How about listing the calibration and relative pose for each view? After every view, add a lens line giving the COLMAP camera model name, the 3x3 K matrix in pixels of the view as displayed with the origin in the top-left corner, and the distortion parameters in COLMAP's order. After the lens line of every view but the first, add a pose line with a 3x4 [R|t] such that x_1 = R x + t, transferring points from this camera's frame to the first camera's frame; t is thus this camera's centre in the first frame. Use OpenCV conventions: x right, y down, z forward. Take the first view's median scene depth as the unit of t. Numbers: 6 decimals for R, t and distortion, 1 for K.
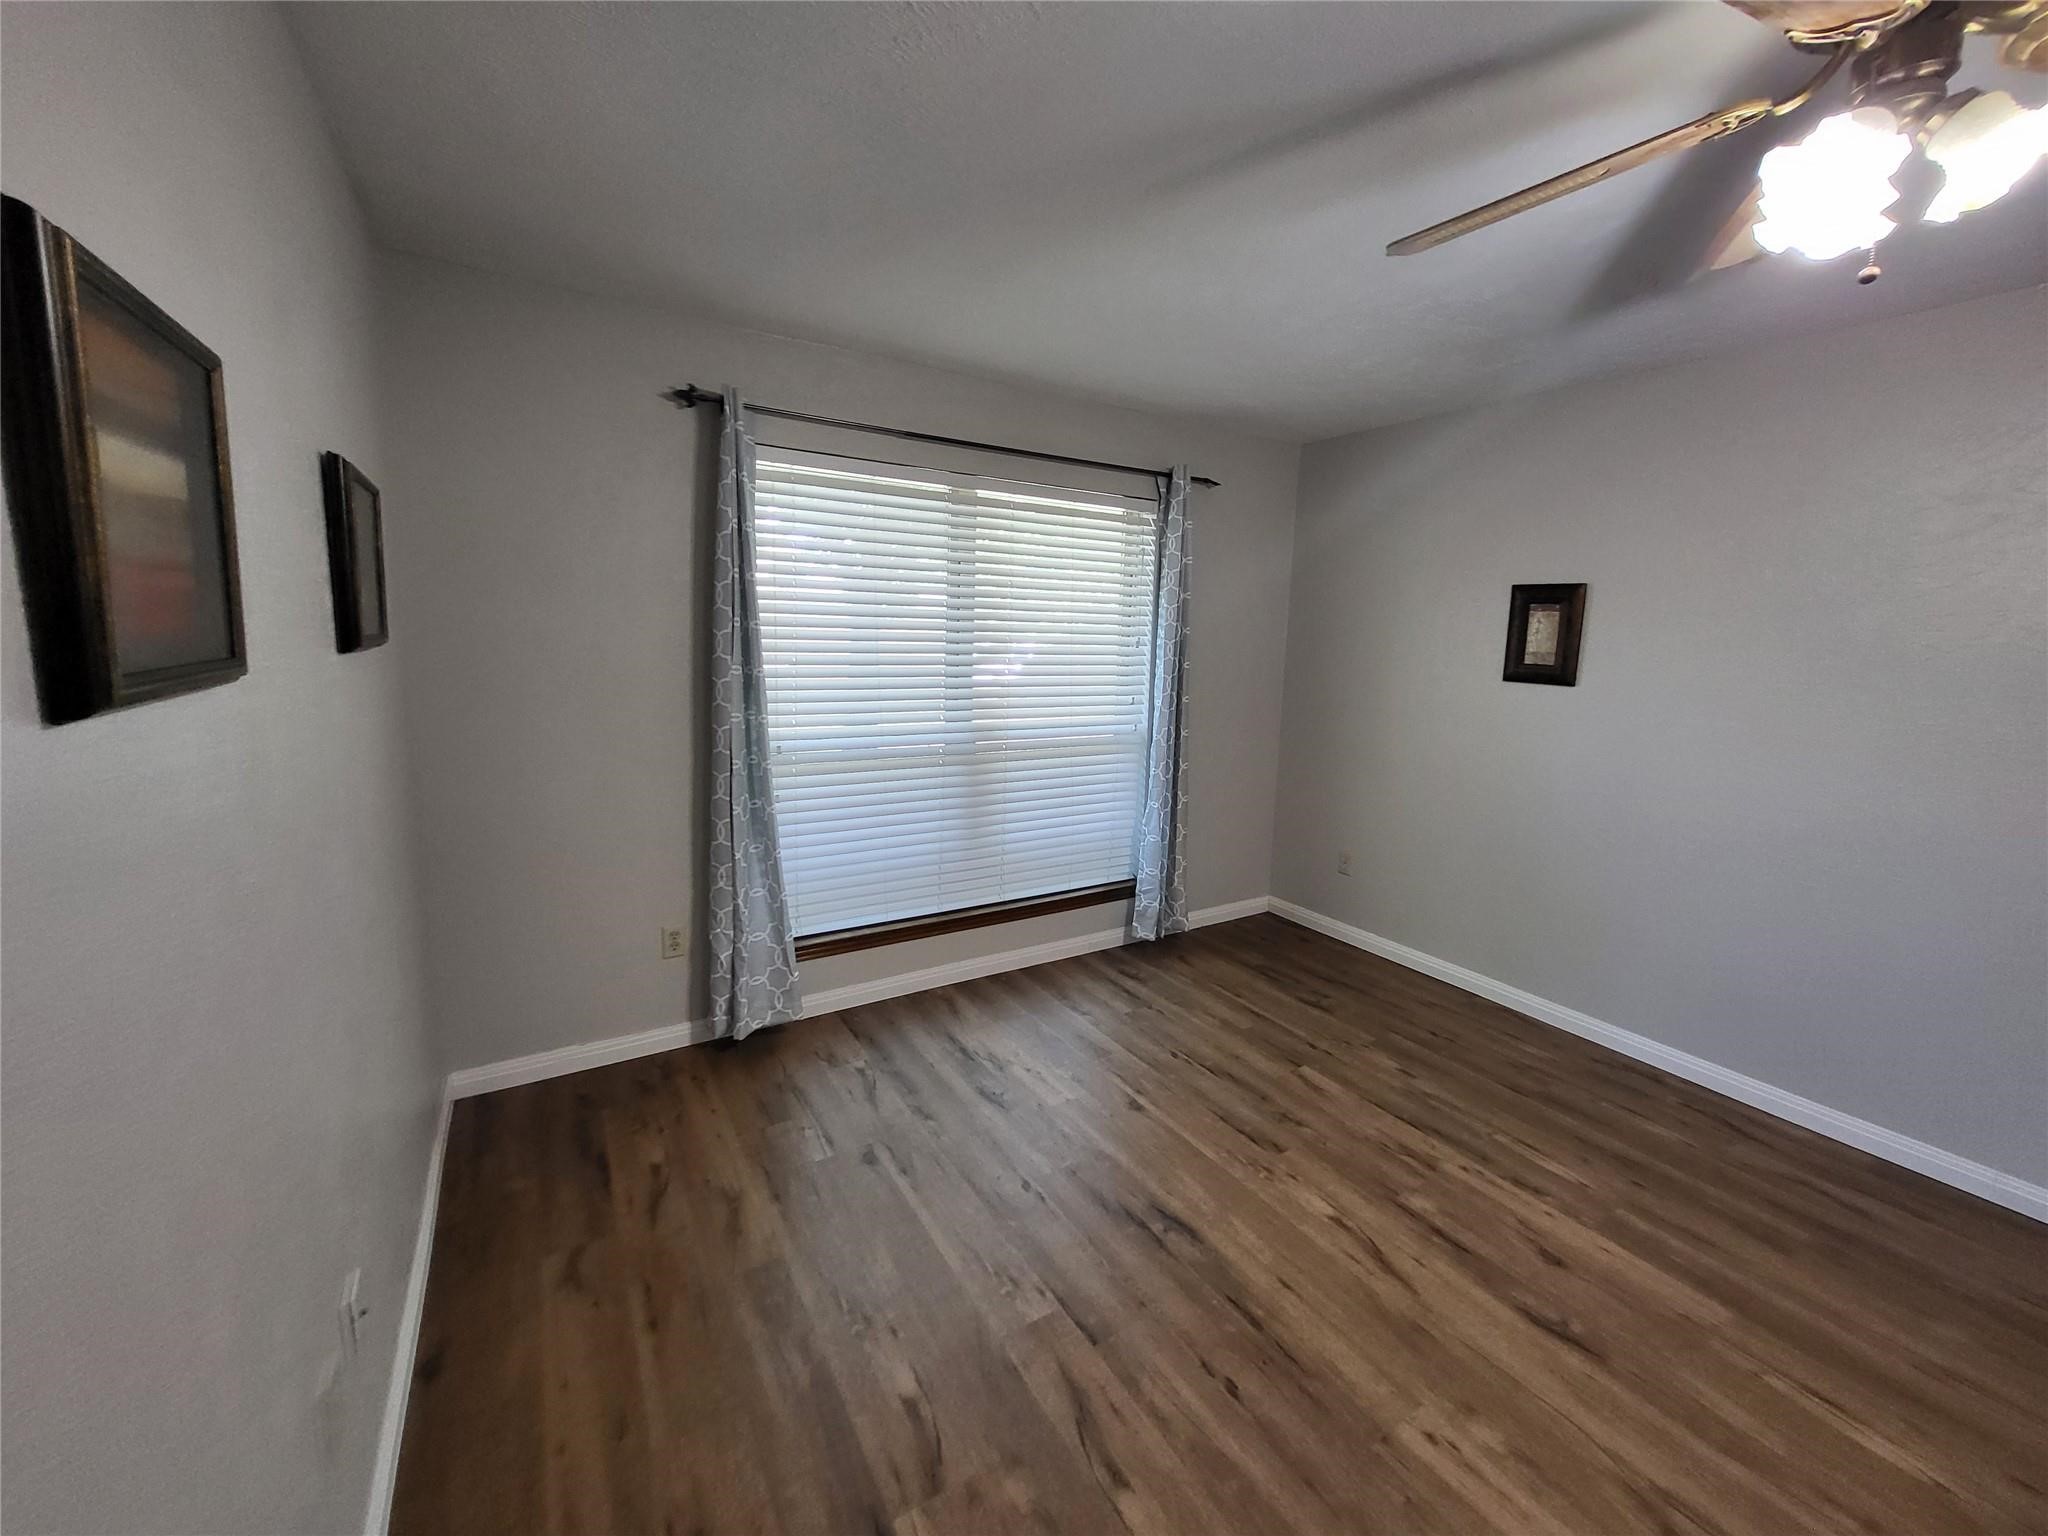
lens RADIAL K [[810.9, 0, 1032.4], [0, 810.9, 750.9], [0, 0, 1]] dist [0.001946, -0.000168]
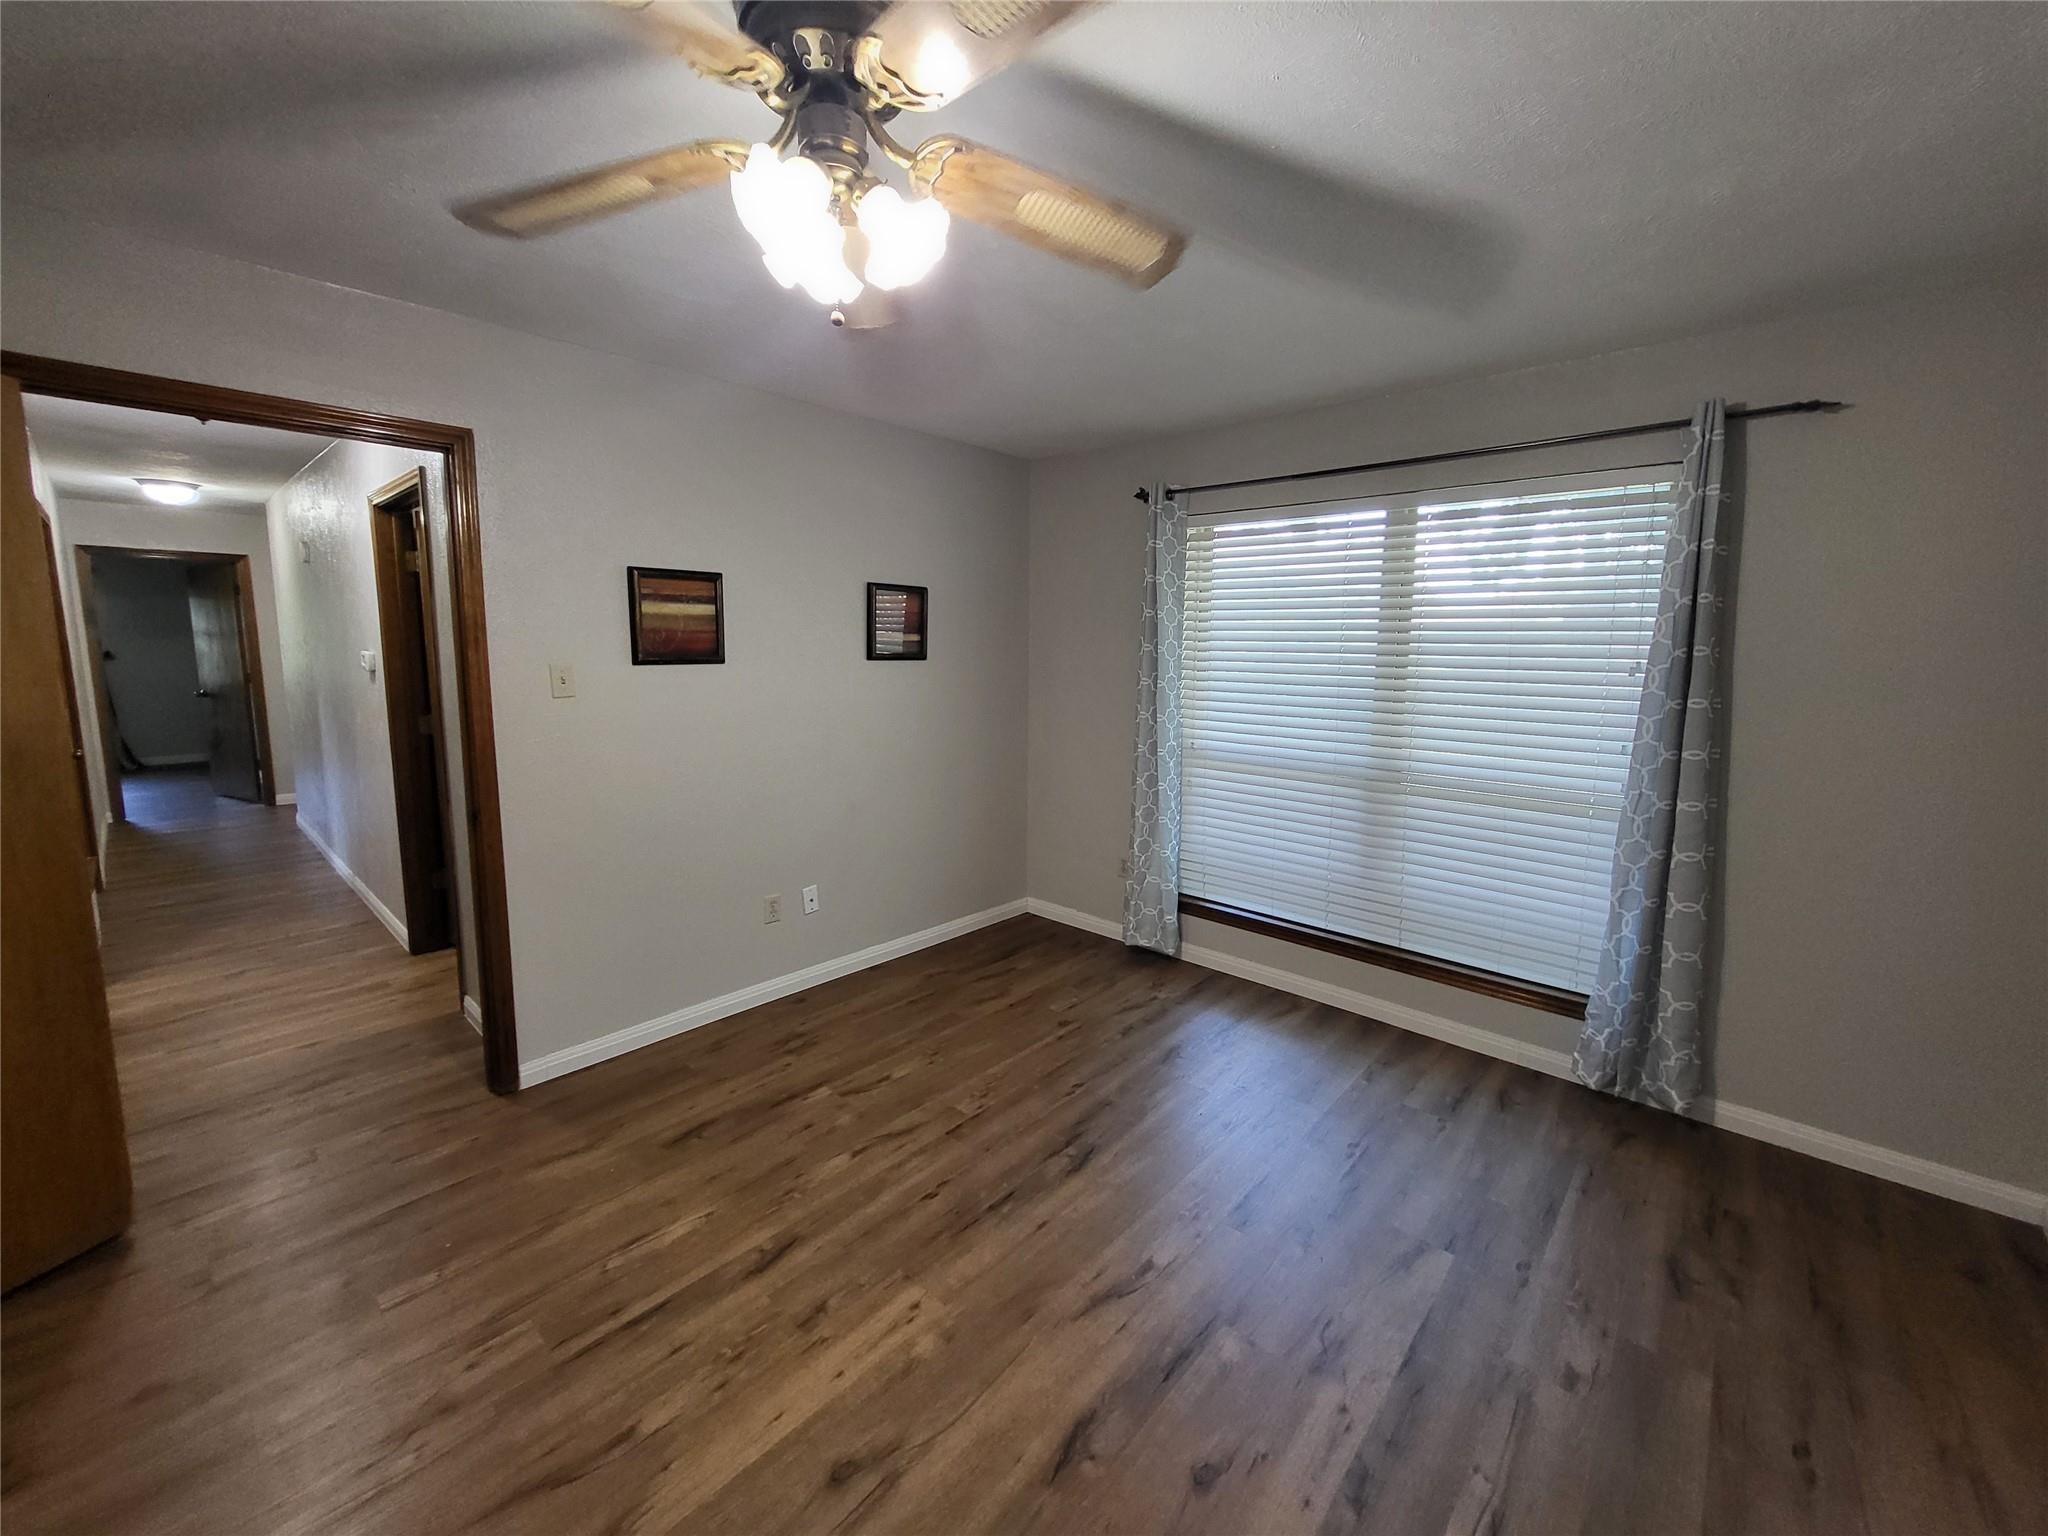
lens RADIAL K [[810.9, 0, 1029.7], [0, 810.9, 753.9], [0, 0, 1]] dist [0.001946, -0.000168]
pose [[0.268024, 0.105124, -0.957660, 0.999161], [-0.148100, 0.986710, 0.066863, -0.042956], [0.951961, 0.123909, 0.280031, 0.450843]]
